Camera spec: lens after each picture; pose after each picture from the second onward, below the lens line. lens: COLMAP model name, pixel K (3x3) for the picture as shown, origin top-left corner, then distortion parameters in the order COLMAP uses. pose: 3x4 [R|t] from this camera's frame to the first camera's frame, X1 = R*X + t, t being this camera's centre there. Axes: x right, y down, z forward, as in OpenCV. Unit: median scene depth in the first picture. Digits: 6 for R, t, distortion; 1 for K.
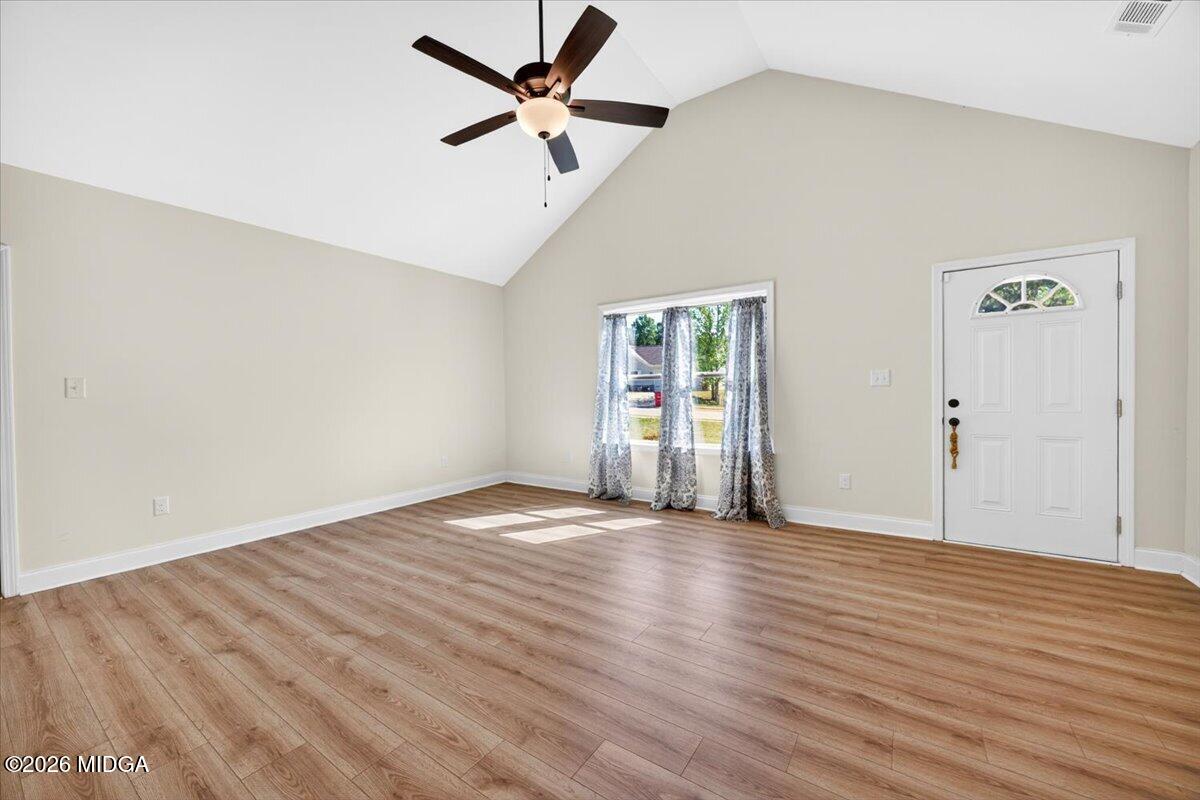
lens RADIAL K [[467.7, 0, 600.0], [0, 467.7, 400.0], [0, 0, 1]] dist [-0.006184, -0.000282]
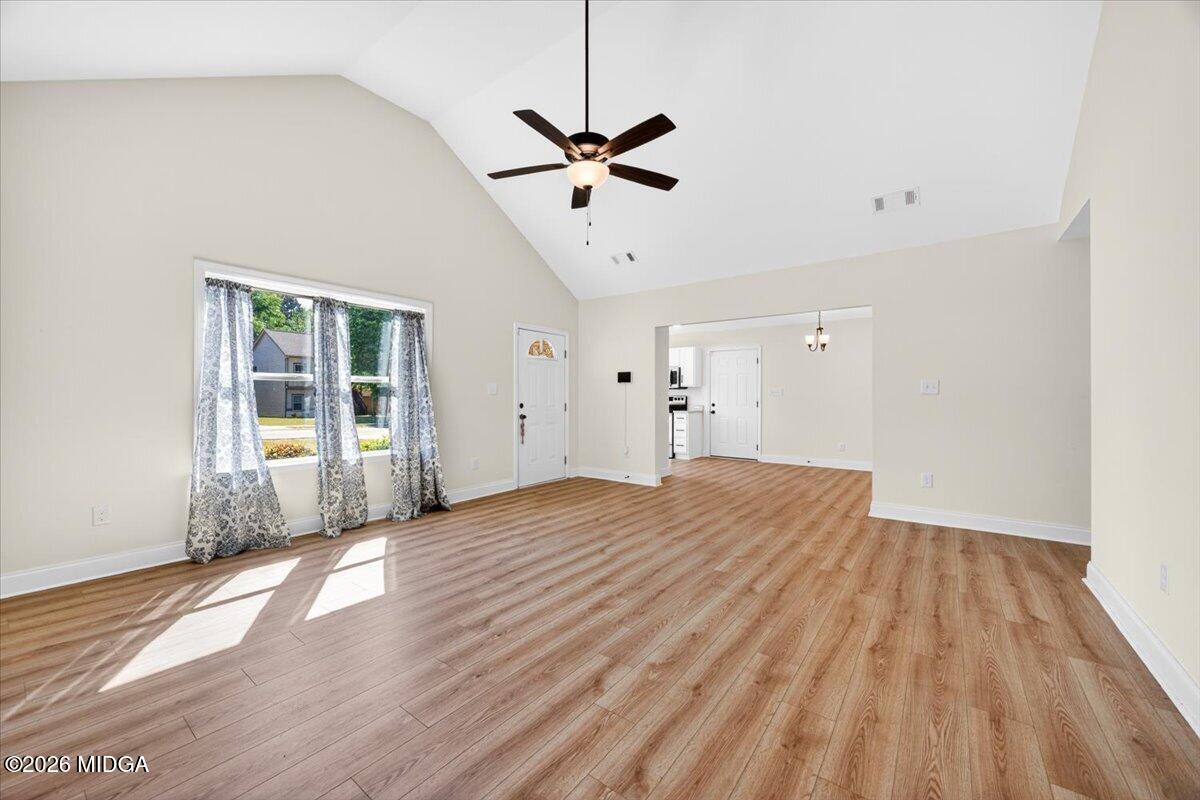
lens RADIAL K [[467.7, 0, 600.0], [0, 467.7, 400.0], [0, 0, 1]] dist [-0.006184, -0.000282]
pose [[0.029443, 0.006174, 0.999547, -1.008559], [0.011942, 0.999907, -0.006528, 0.000286], [-0.999495, 0.012129, 0.029366, 0.705961]]
